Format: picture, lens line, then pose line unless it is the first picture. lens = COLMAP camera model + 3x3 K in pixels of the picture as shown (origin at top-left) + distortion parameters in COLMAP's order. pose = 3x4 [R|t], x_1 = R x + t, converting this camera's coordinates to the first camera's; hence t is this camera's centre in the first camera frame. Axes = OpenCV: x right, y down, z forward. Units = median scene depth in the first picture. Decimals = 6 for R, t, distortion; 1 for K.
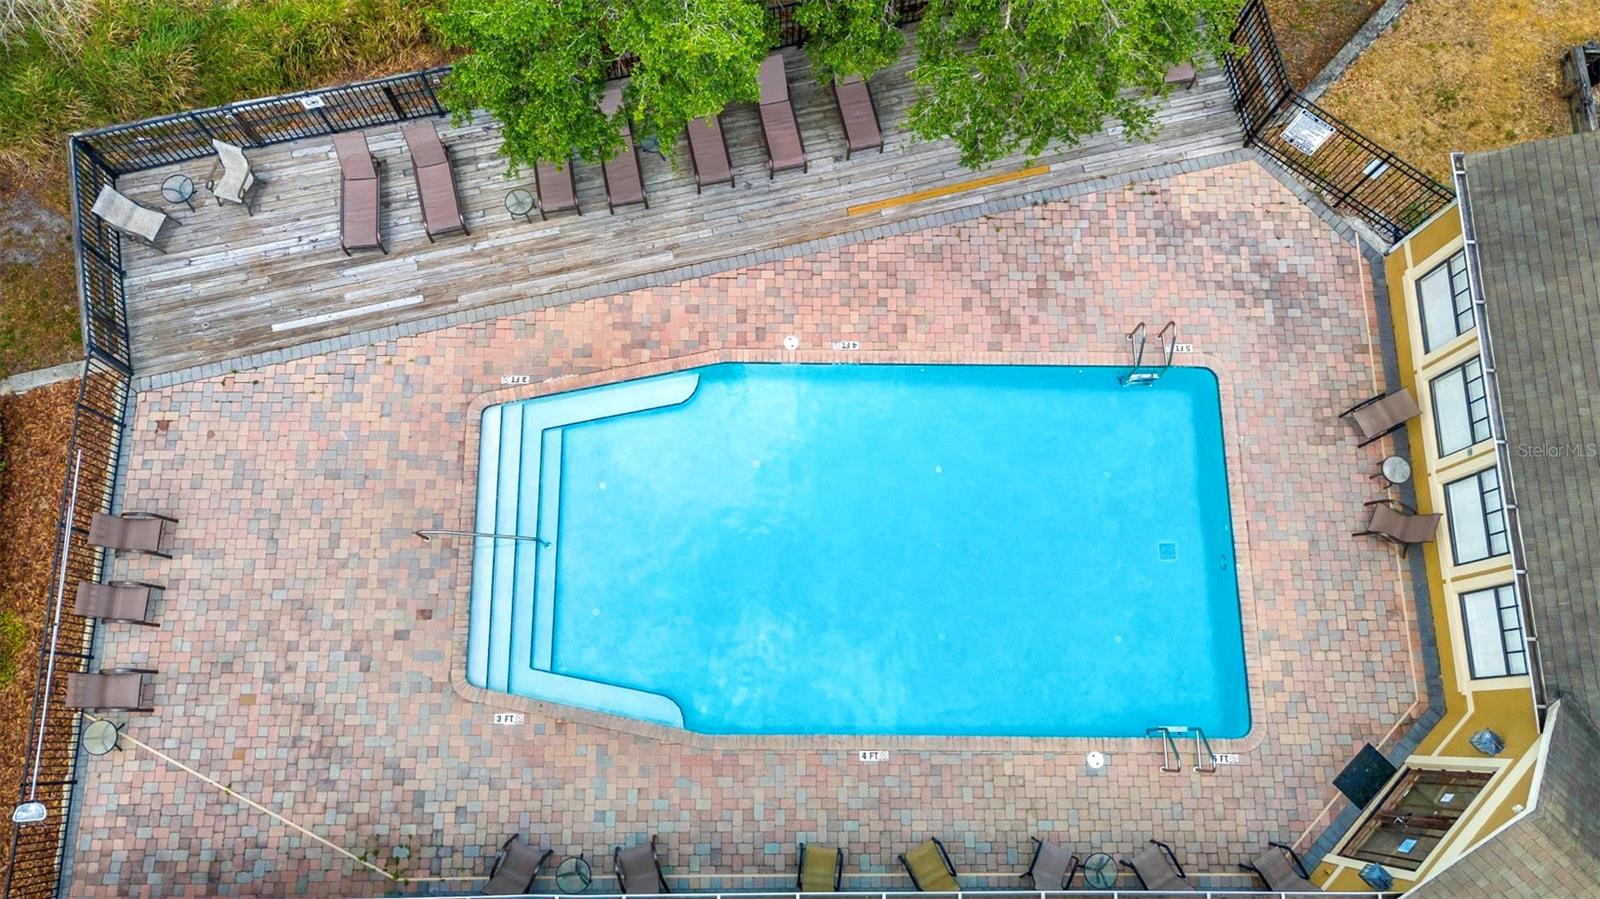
lens RADIAL K [[1166.5, 0, 800.0], [0, 1166.5, 449.5], [0, 0, 1]] dist [0.039389, -0.001104]
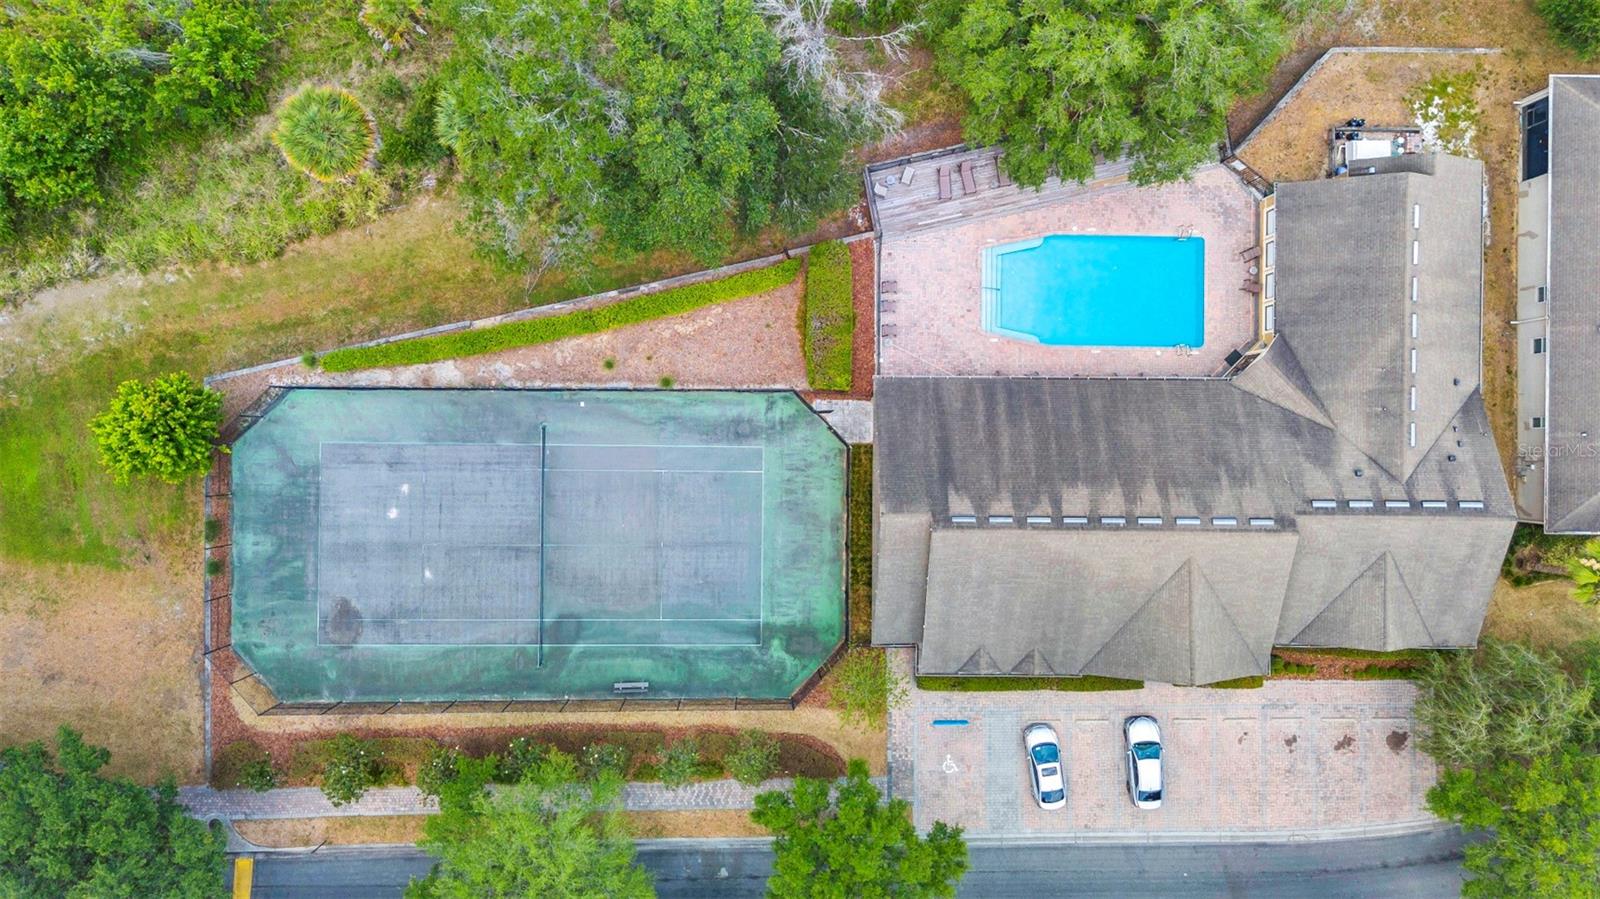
lens RADIAL K [[1180.1, 0, 800.0], [0, 1180.1, 449.5], [0, 0, 1]] dist [0.003999, 0.002877]
pose [[0.999865, 0.010466, -0.012671, -0.733556], [-0.006880, 0.966739, 0.255671, -0.336342], [0.014925, -0.255549, 0.966681, -2.381097]]
